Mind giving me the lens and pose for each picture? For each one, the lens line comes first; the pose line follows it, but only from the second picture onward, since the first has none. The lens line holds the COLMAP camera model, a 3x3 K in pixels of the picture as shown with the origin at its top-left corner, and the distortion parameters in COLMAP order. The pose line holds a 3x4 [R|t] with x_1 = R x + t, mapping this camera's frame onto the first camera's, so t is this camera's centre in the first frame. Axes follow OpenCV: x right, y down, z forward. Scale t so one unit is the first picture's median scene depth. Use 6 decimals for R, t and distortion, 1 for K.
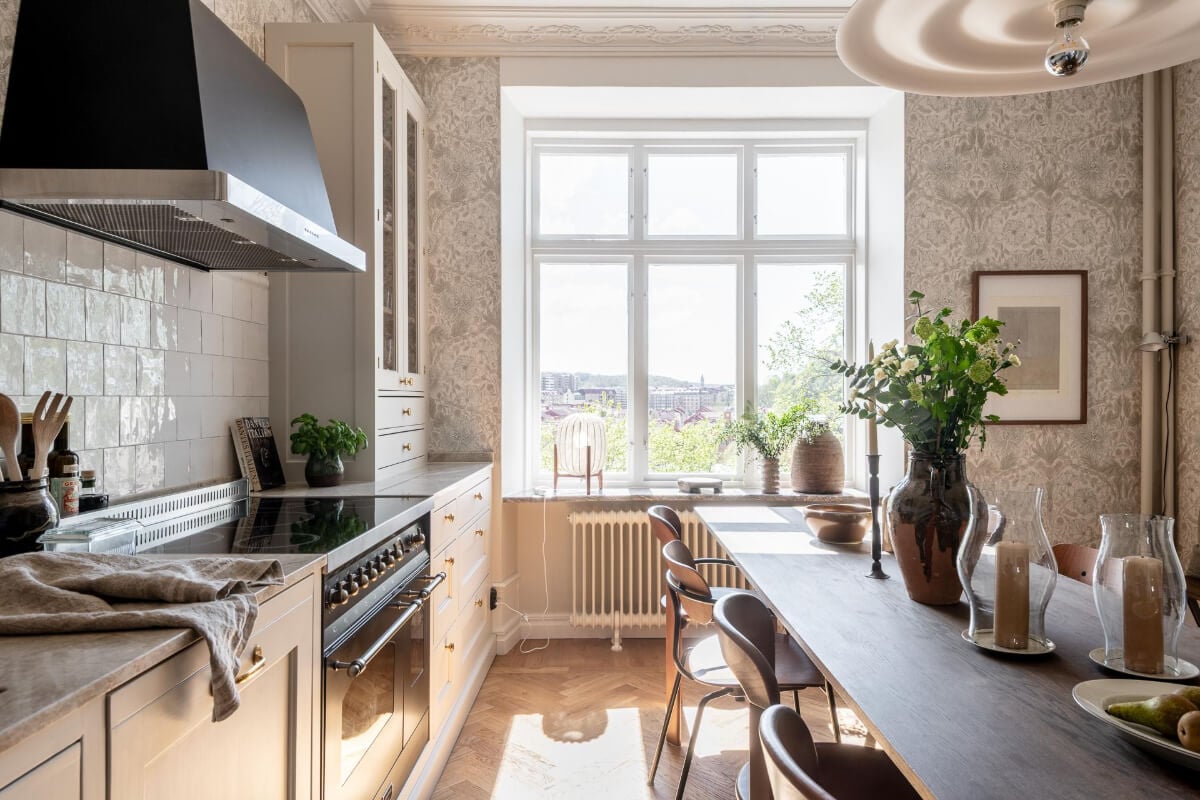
lens RADIAL K [[766.4, 0, 609.2], [0, 766.4, 395.7], [0, 0, 1]] dist [0.041888, -0.036506]
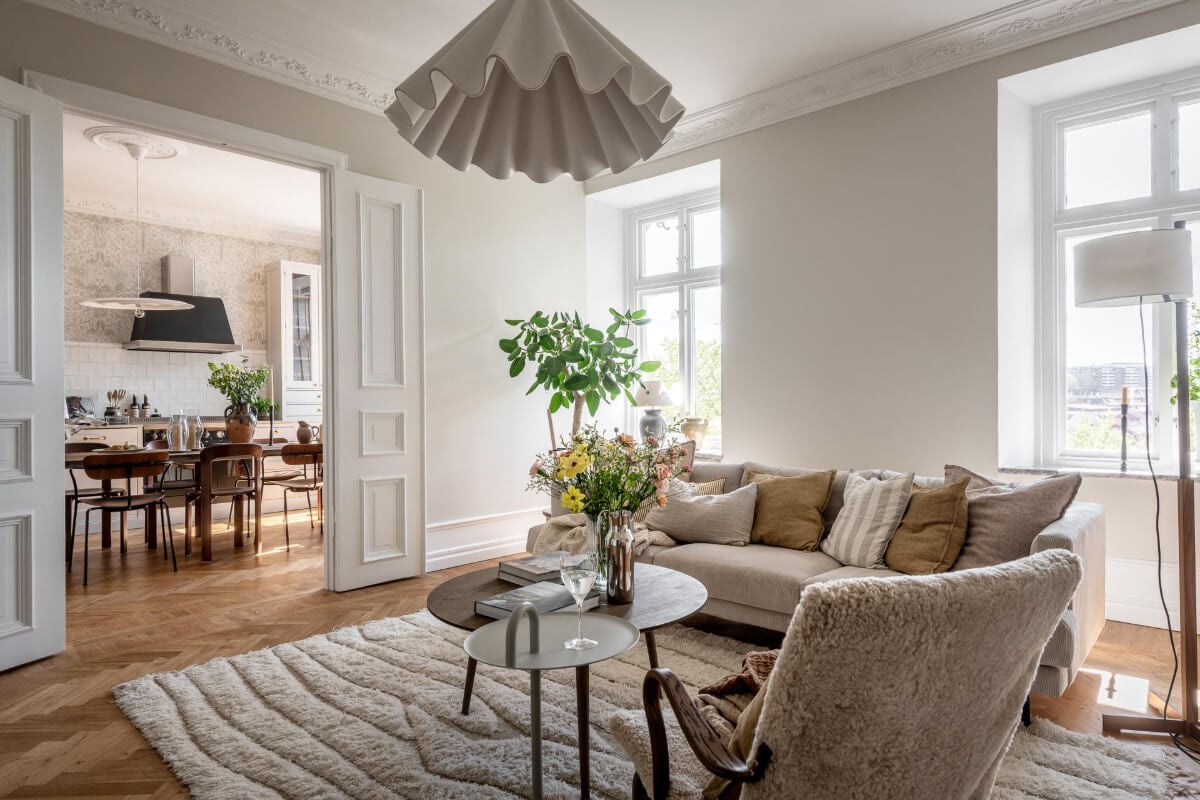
lens RADIAL K [[699.9, 0, 611.9], [0, 699.9, 402.0], [0, 0, 1]] dist [0.030603, -0.027230]
pose [[0.727238, -0.005245, -0.686365, 1.817136], [0.011051, 0.999931, 0.004069, 0.035721], [0.686296, -0.010544, 0.727246, -0.043204]]
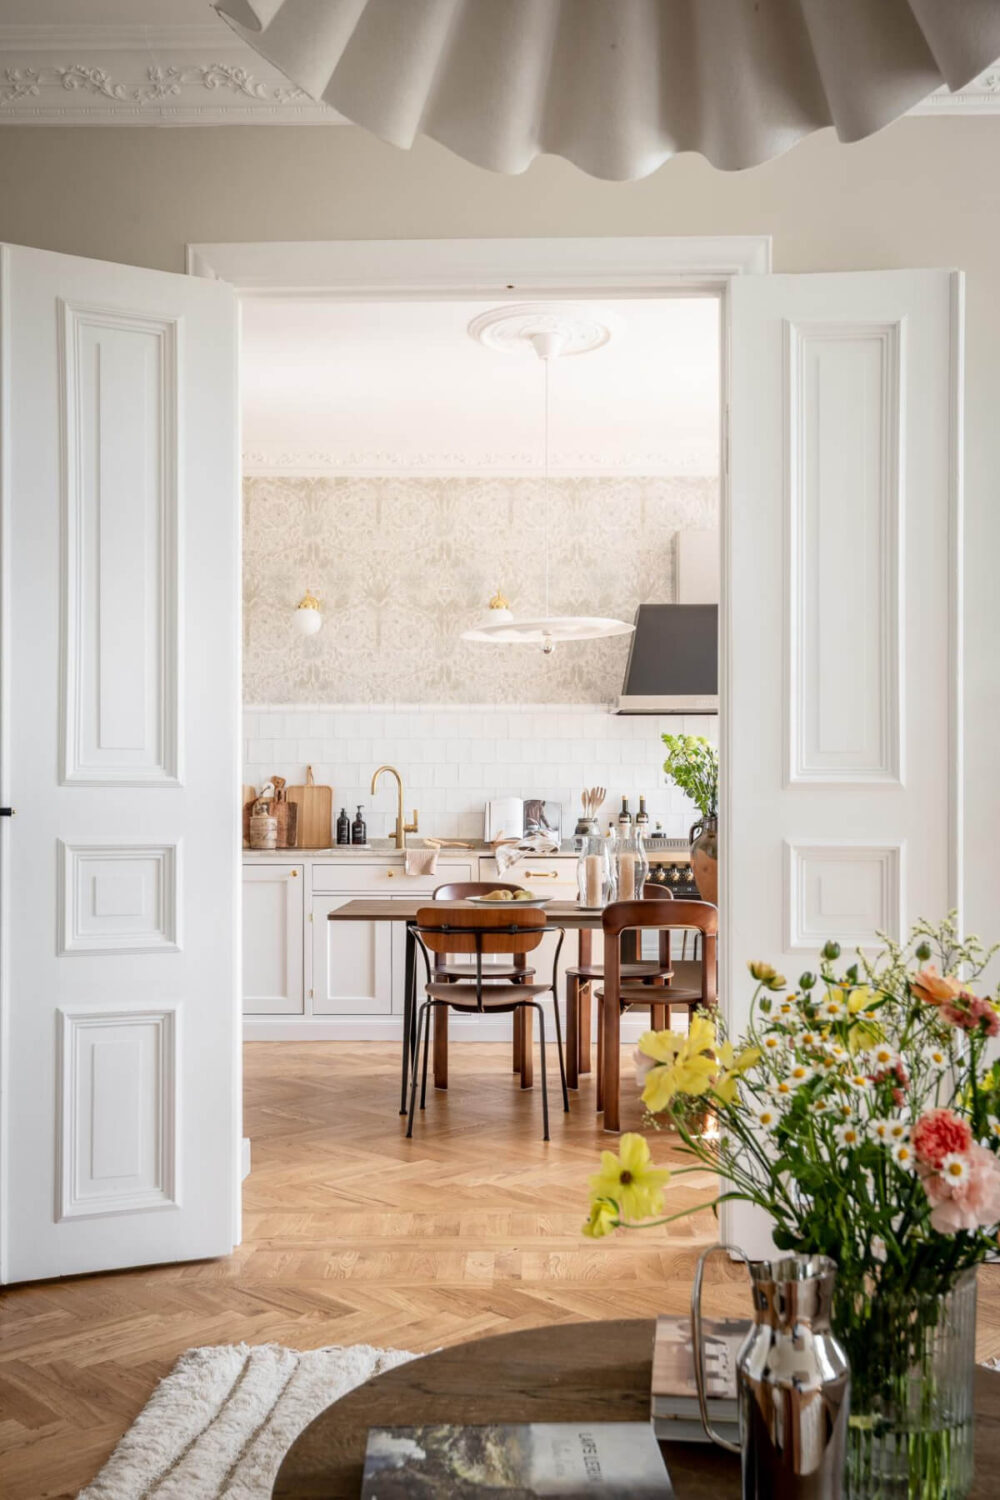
lens RADIAL K [[1476.3, 0, 485.2], [0, 1476.3, 819.2], [0, 0, 1]] dist [0.013398, 0.000599]
pose [[-0.042224, 0.006633, -0.999086, 1.753835], [0.003997, 0.999971, 0.006470, 0.028502], [0.999100, -0.003720, -0.042249, 0.326217]]
